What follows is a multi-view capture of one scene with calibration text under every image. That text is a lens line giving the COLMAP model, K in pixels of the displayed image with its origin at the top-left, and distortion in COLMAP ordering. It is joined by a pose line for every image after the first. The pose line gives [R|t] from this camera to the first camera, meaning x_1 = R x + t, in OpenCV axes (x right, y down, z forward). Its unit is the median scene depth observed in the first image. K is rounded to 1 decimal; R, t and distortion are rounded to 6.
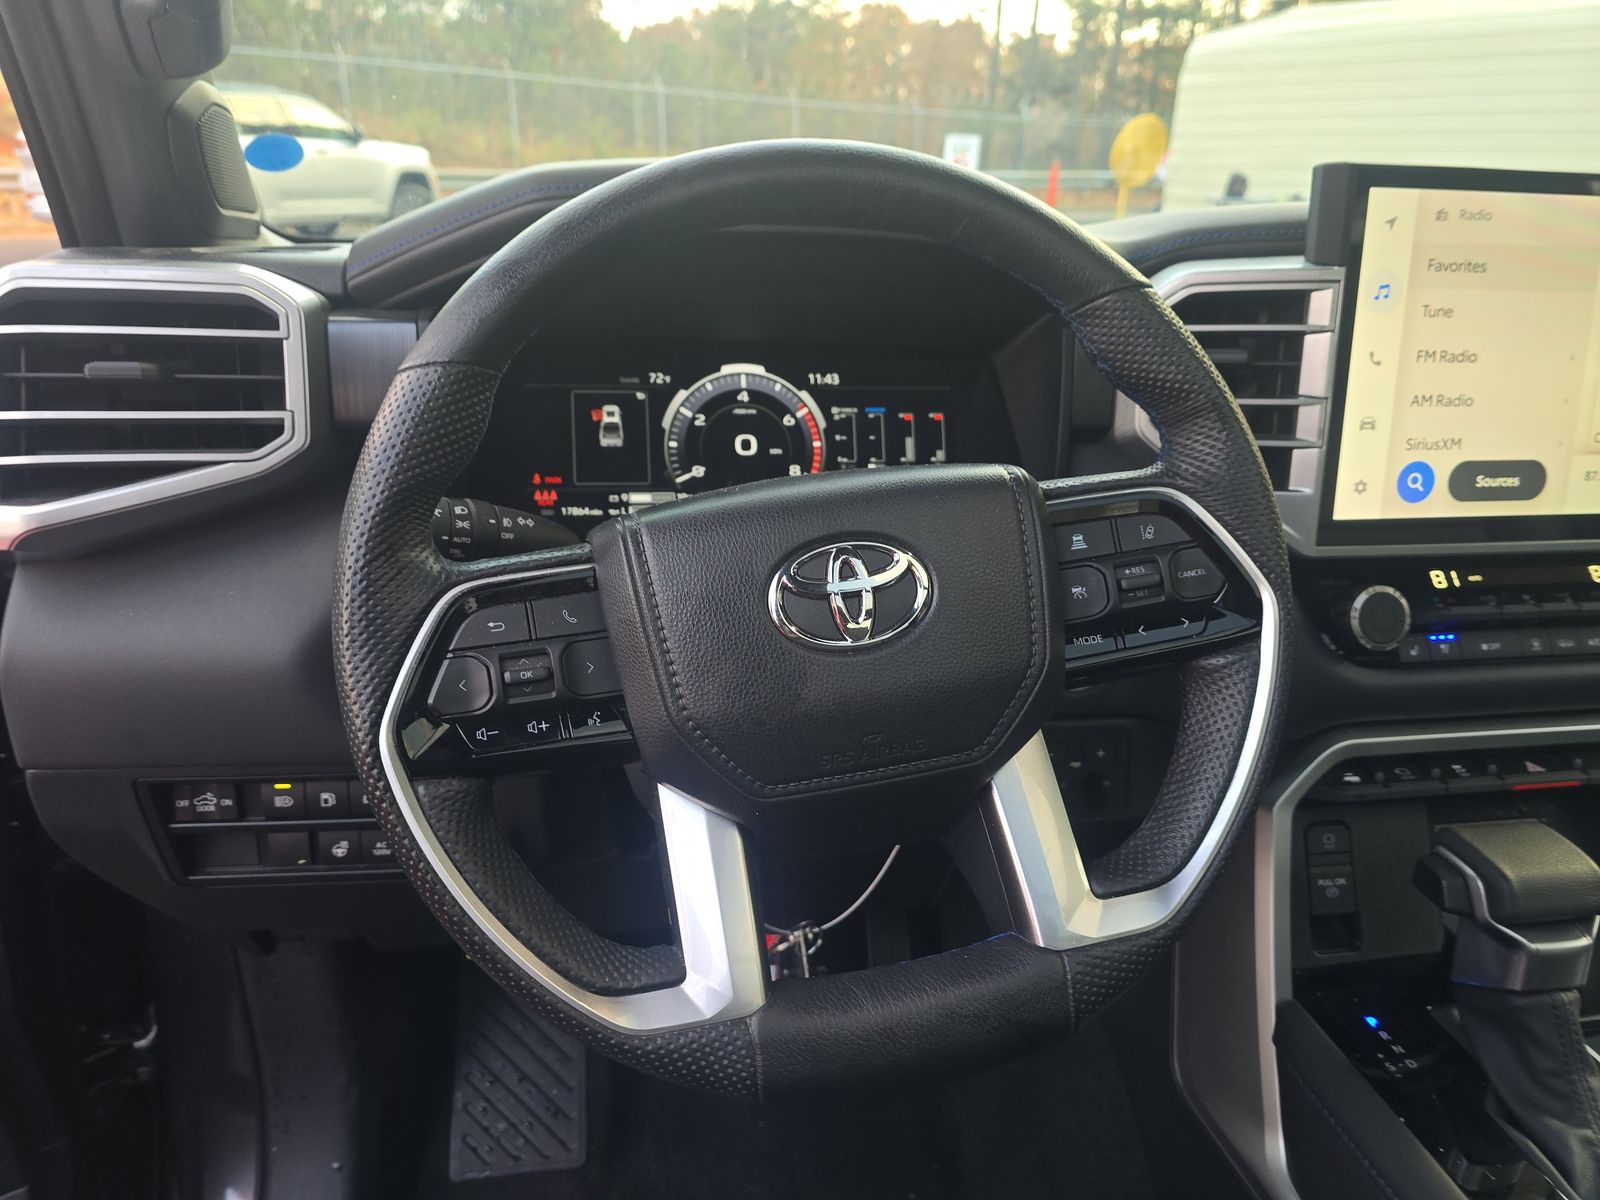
lens RADIAL K [[1012.4, 0, 732.5], [0, 1012.4, 606.6], [0, 0, 1]] dist [0.053597, -0.050526]
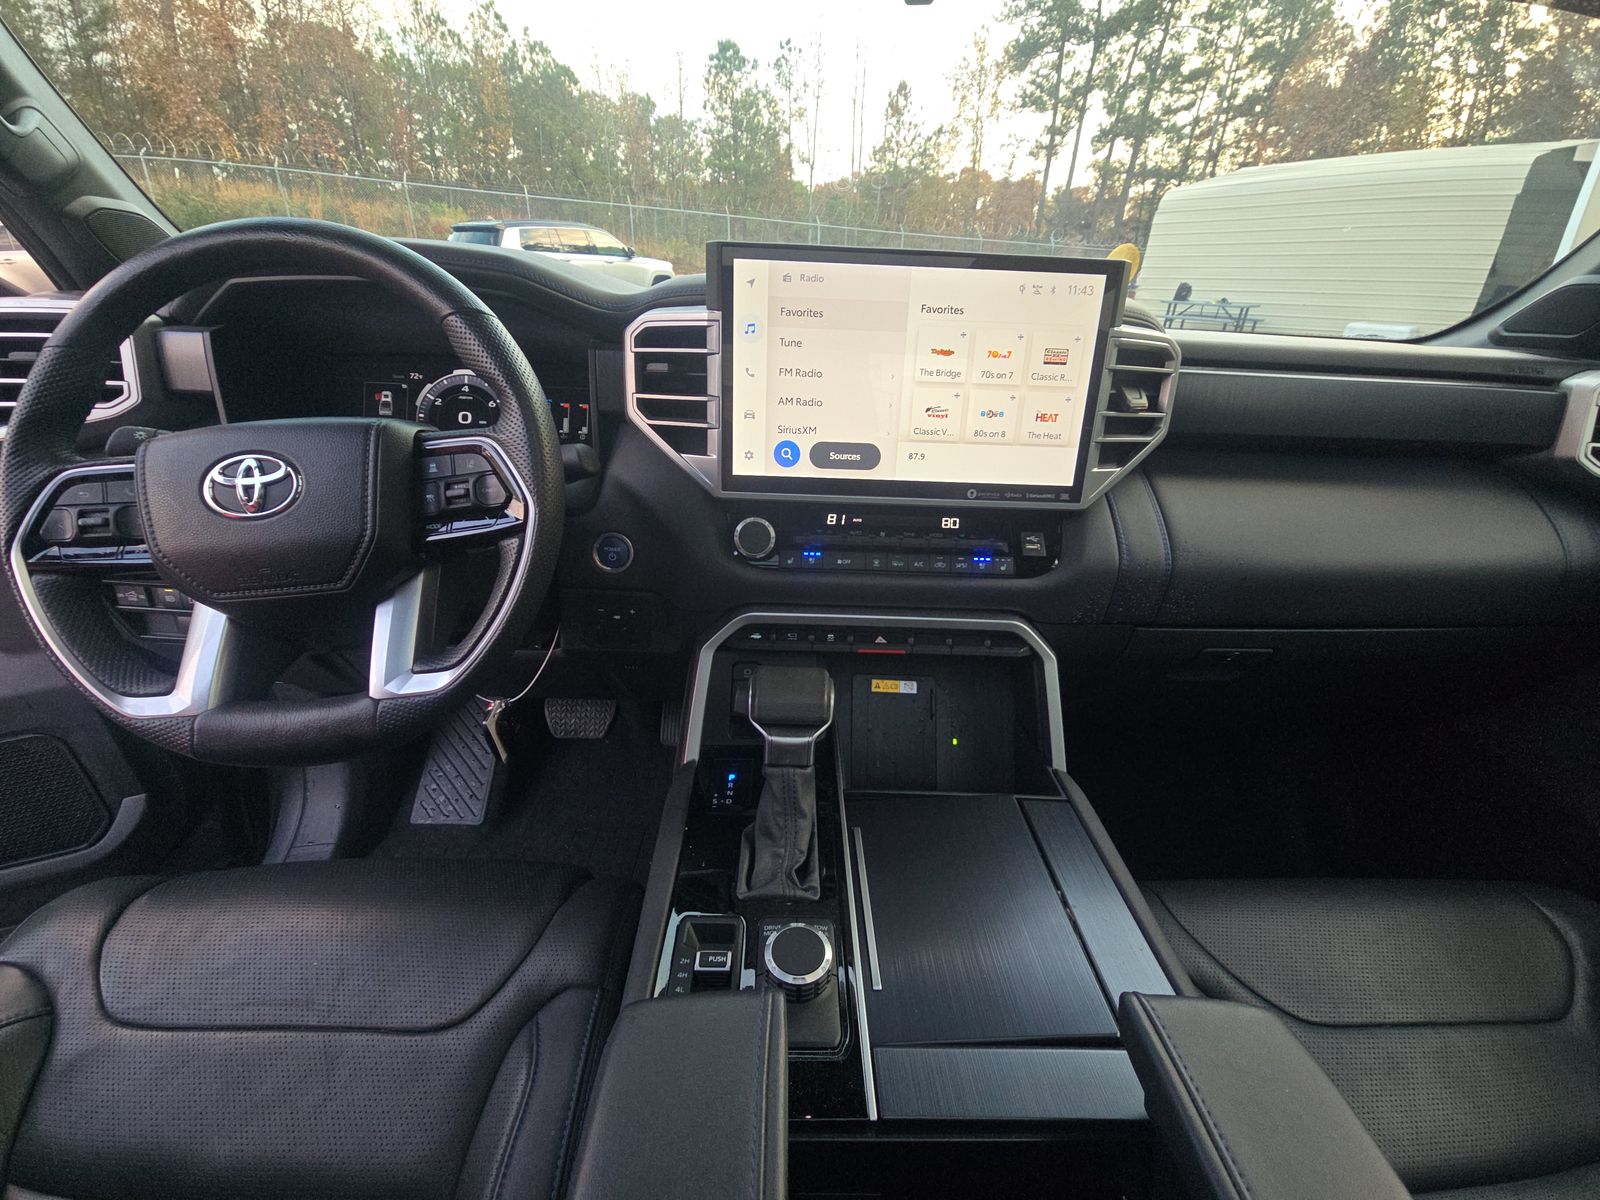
lens RADIAL K [[604.1, 0, 800.0], [0, 604.1, 600.0], [0, 0, 1]] dist [-0.001827, 0.000053]
pose [[0.989619, 0.075484, -0.122294, 0.721128], [-0.064782, 0.993901, 0.089245, 0.016885], [0.128284, -0.080396, 0.988473, 0.050370]]
